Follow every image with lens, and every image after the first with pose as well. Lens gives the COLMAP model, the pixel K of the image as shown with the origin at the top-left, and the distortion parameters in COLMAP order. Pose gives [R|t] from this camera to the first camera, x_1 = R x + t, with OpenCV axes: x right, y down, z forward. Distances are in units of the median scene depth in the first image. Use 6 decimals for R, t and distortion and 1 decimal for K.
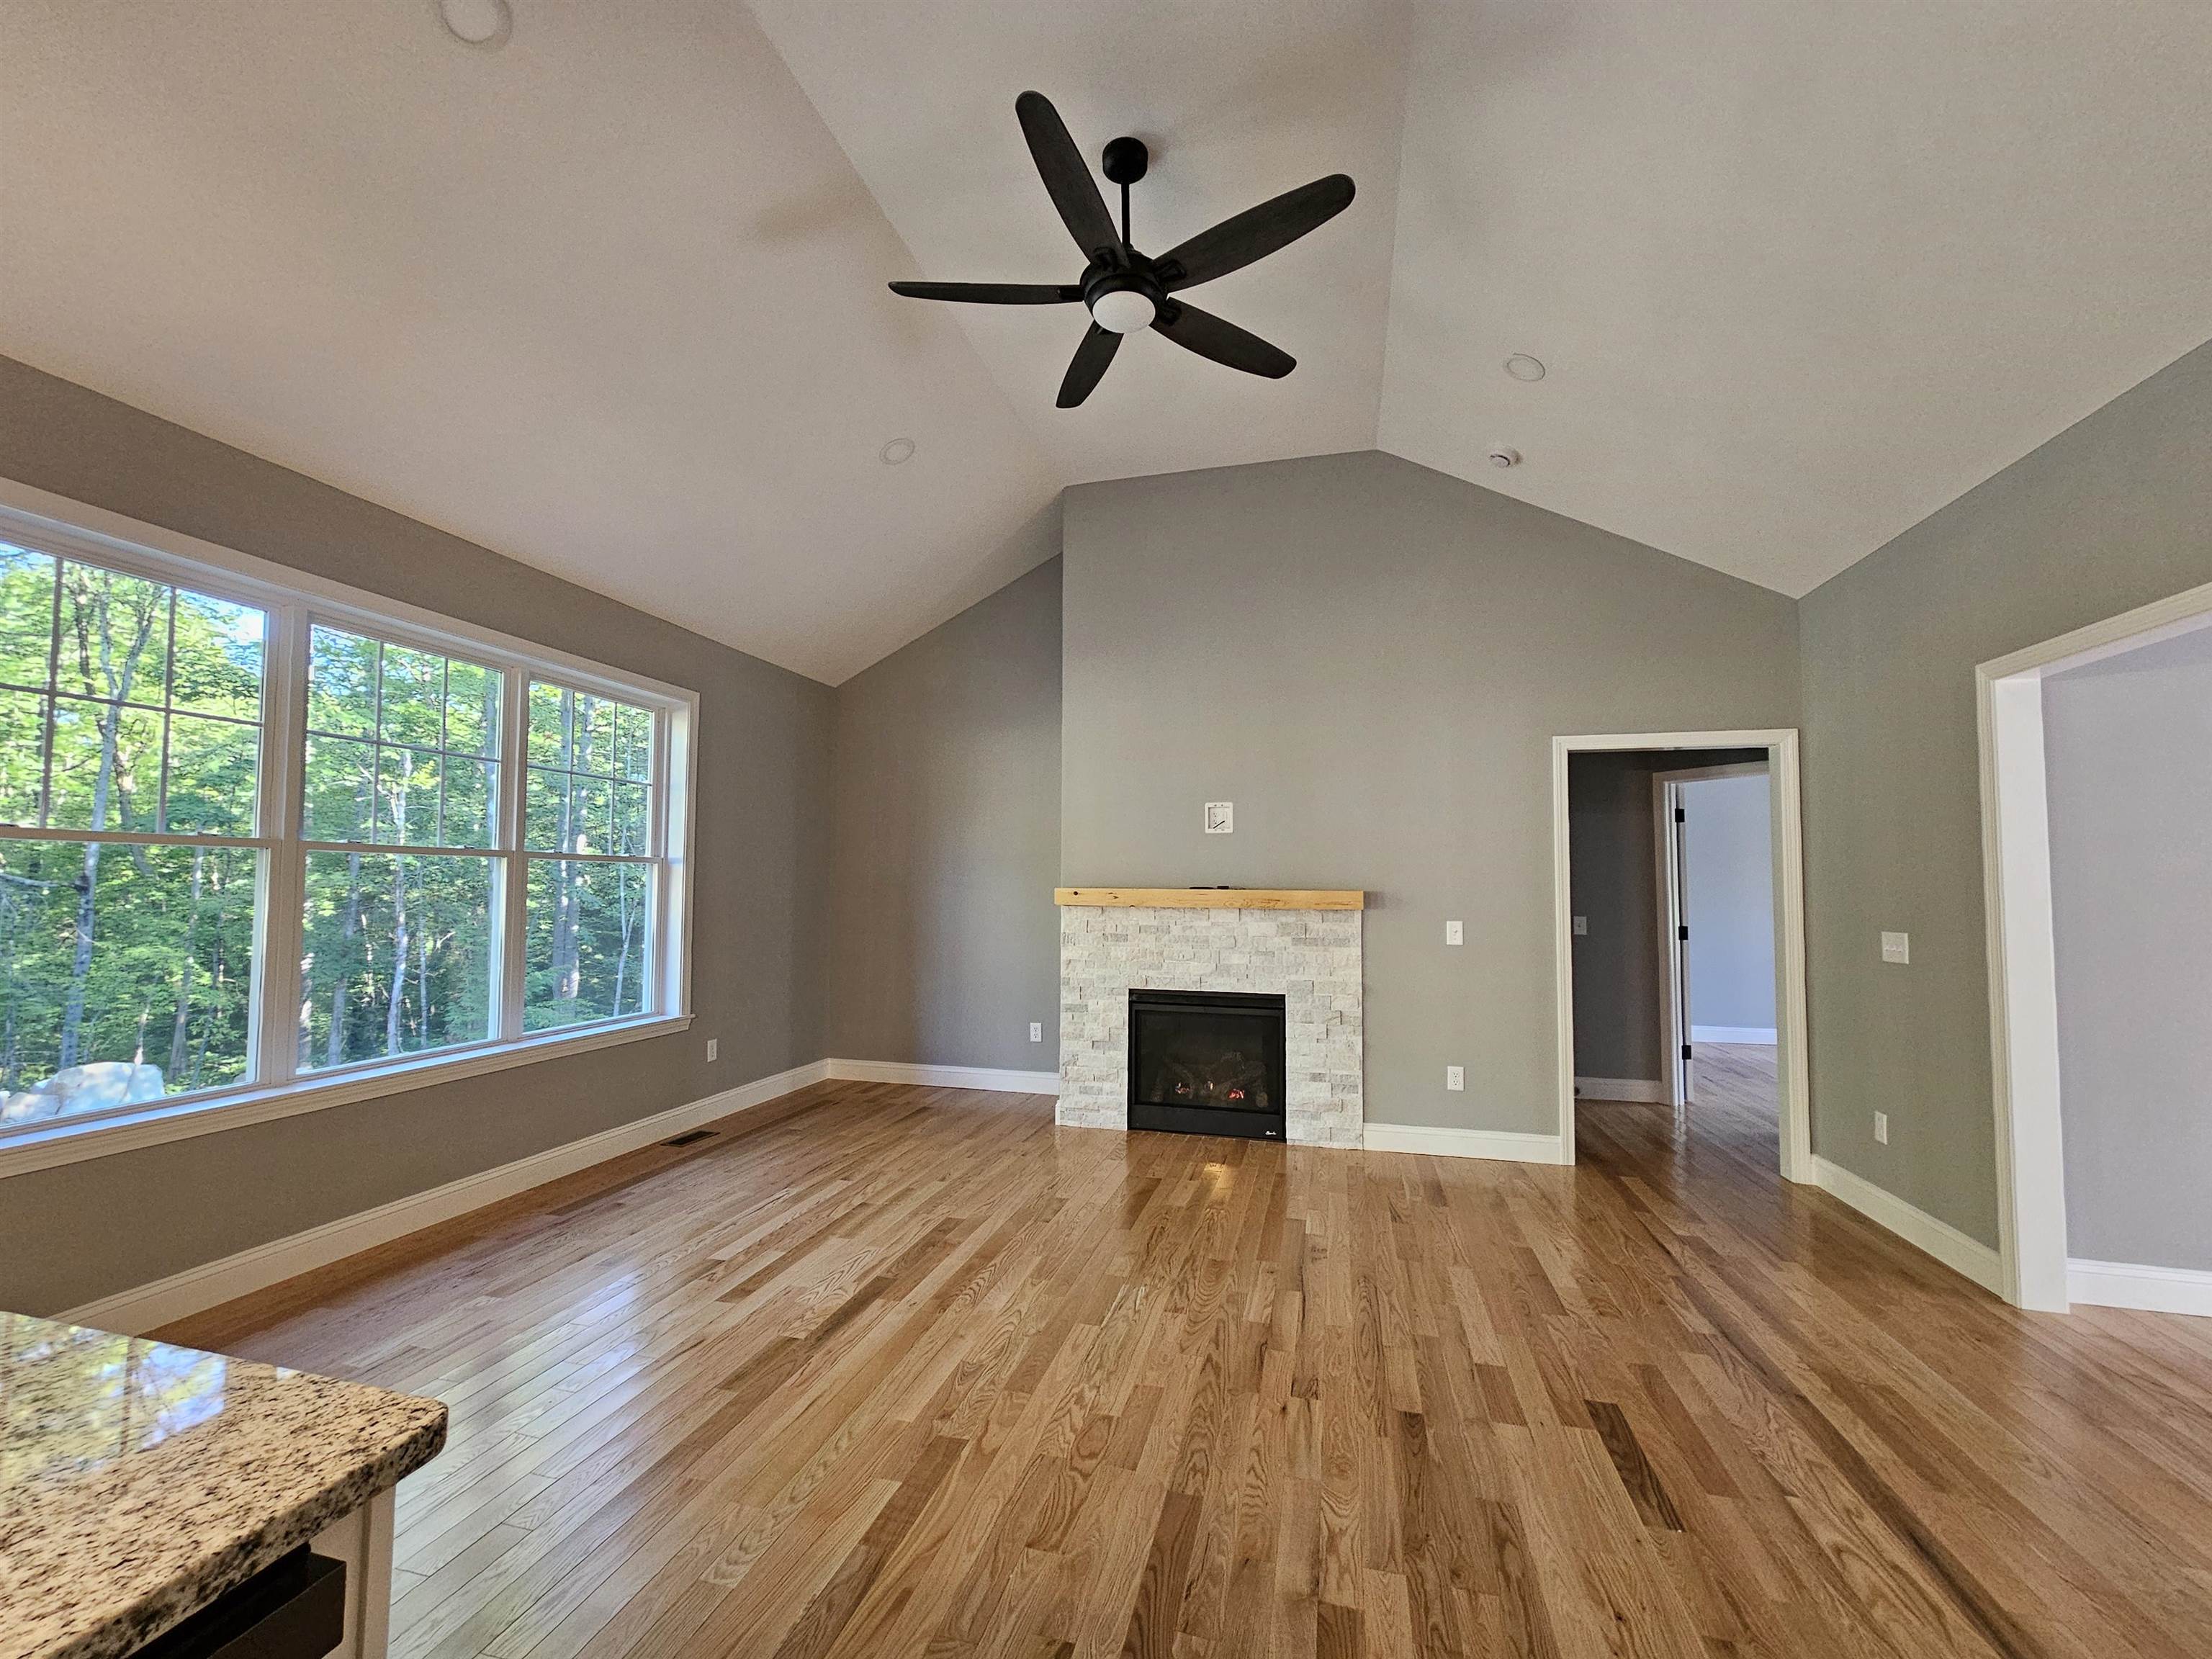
lens RADIAL K [[901.2, 0, 1098.0], [0, 901.2, 842.3], [0, 0, 1]] dist [-0.001636, 0.000090]
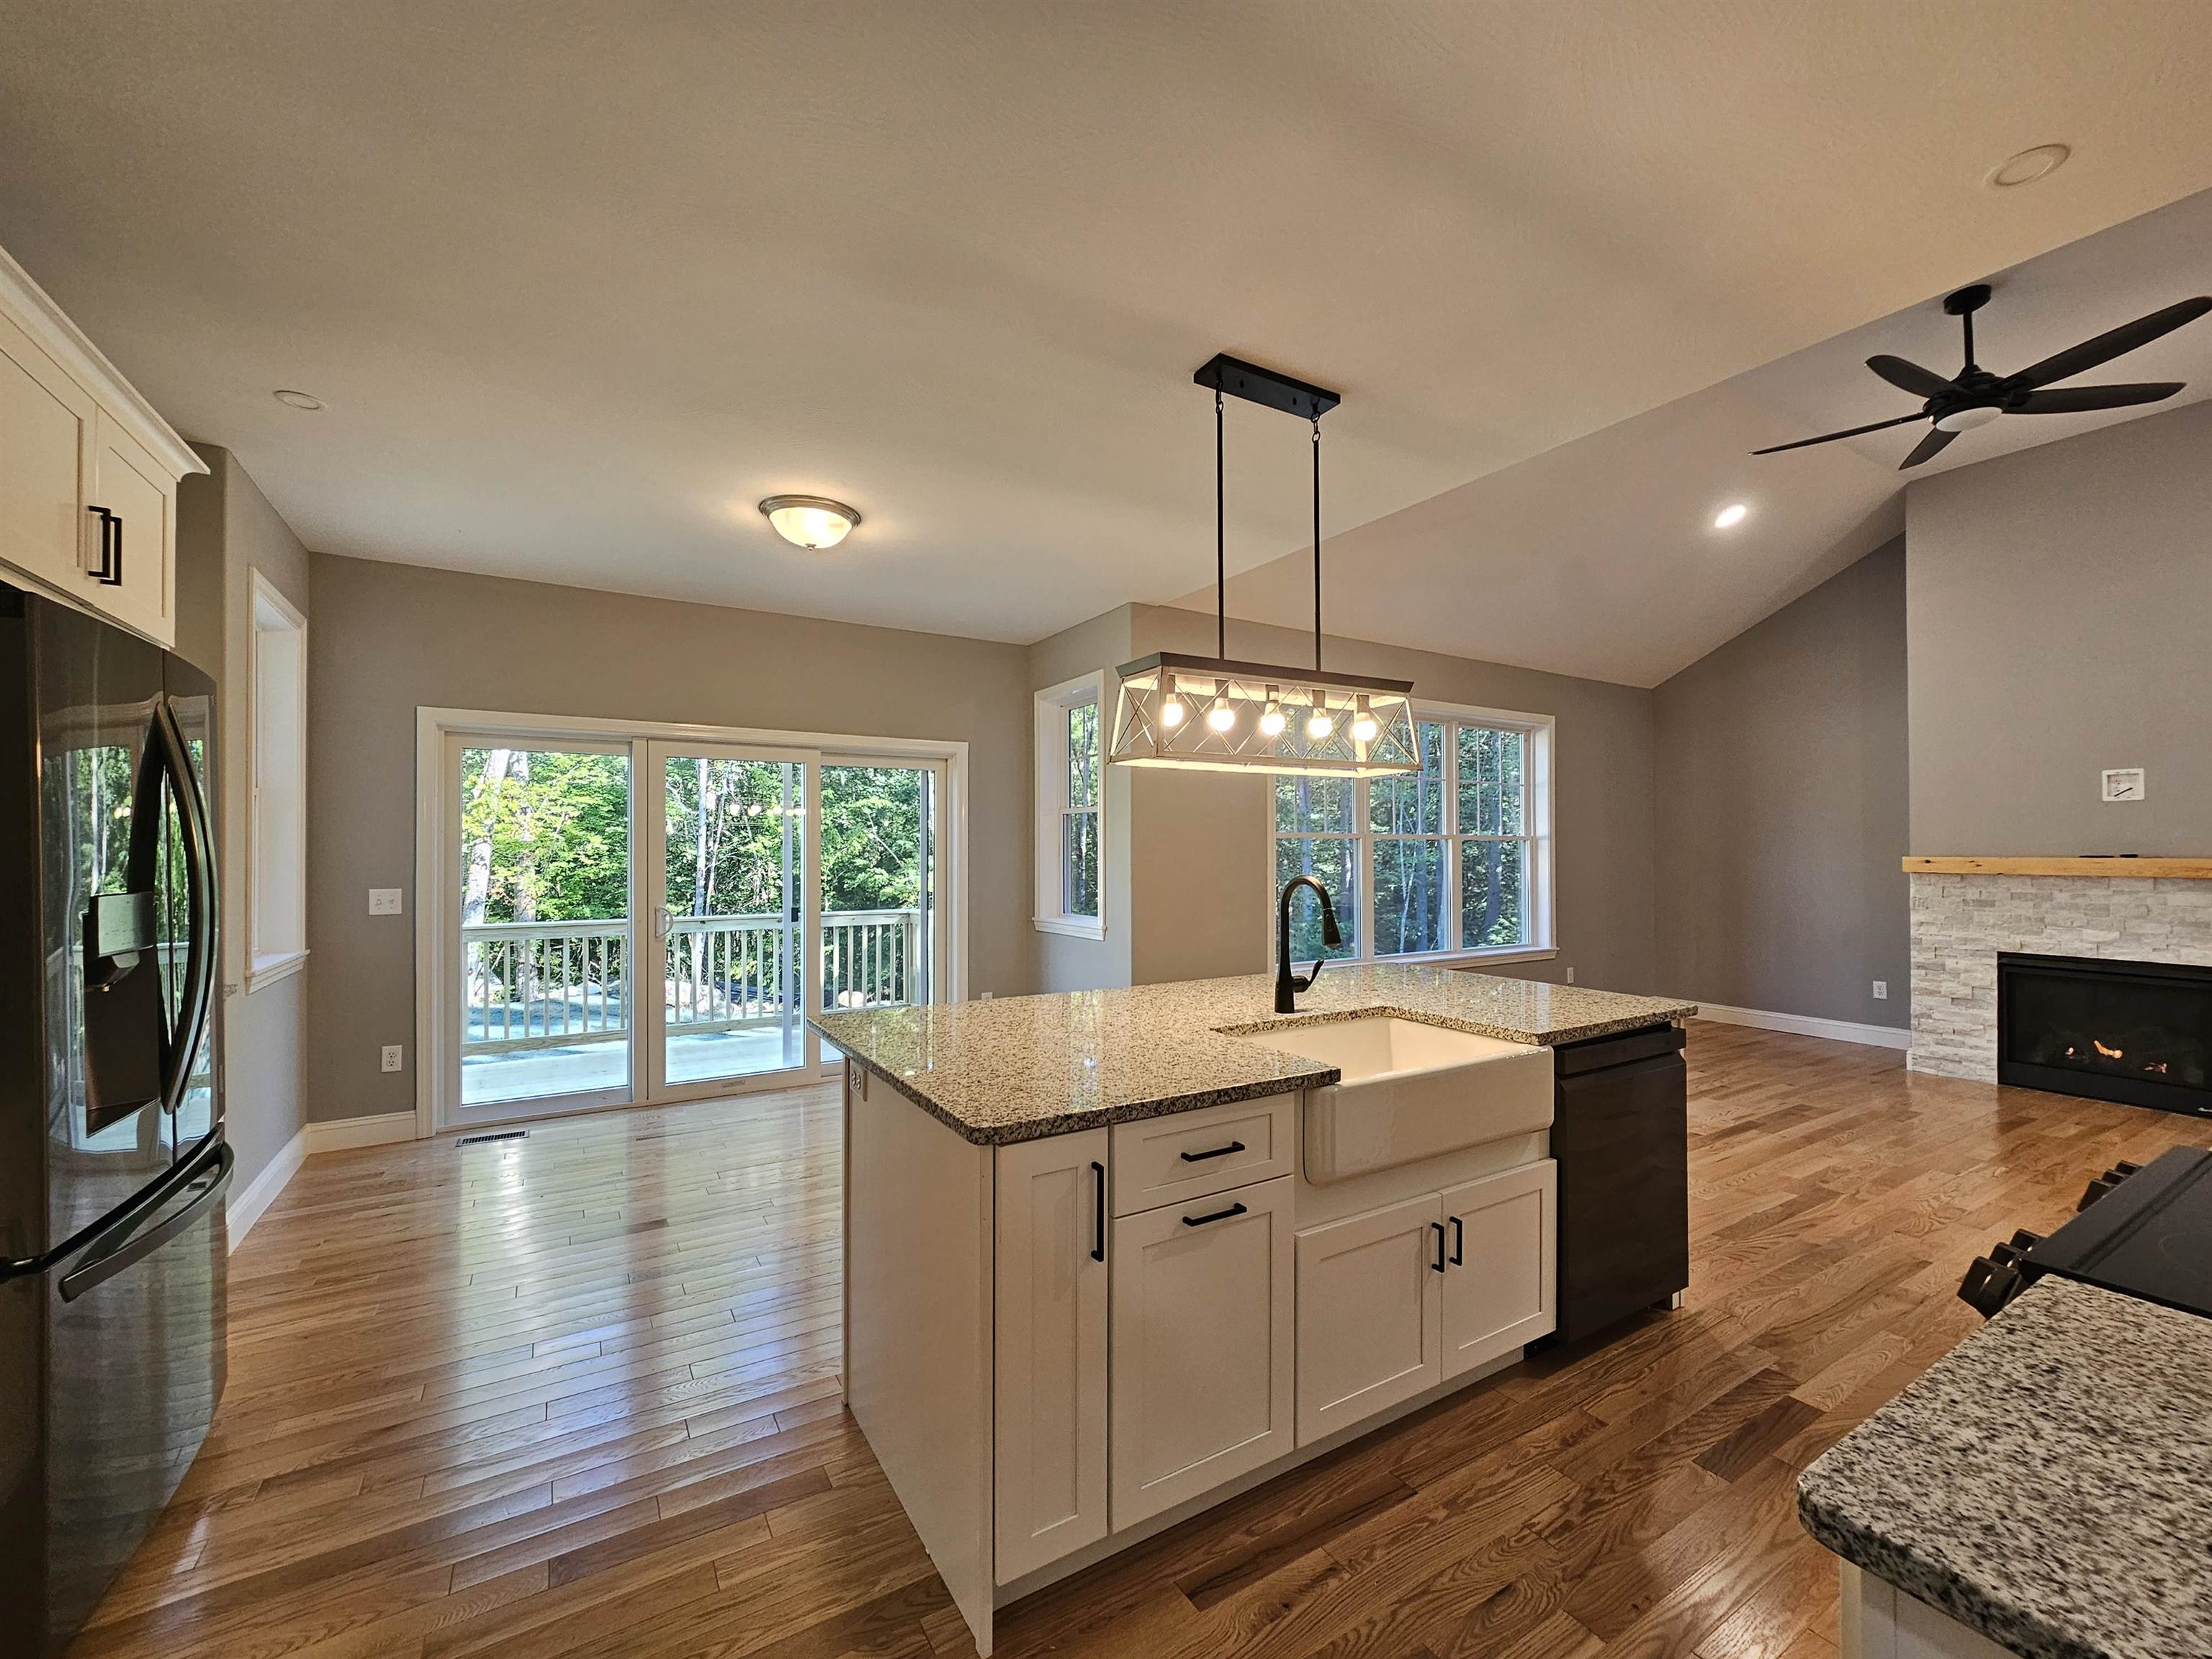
lens RADIAL K [[901.2, 0, 1098.0], [0, 901.2, 842.3], [0, 0, 1]] dist [-0.001636, 0.000090]
pose [[0.716948, -0.013066, -0.697005, 0.015961], [0.040307, 0.998929, 0.022735, -0.033722], [0.695961, -0.044394, 0.716706, -0.512724]]
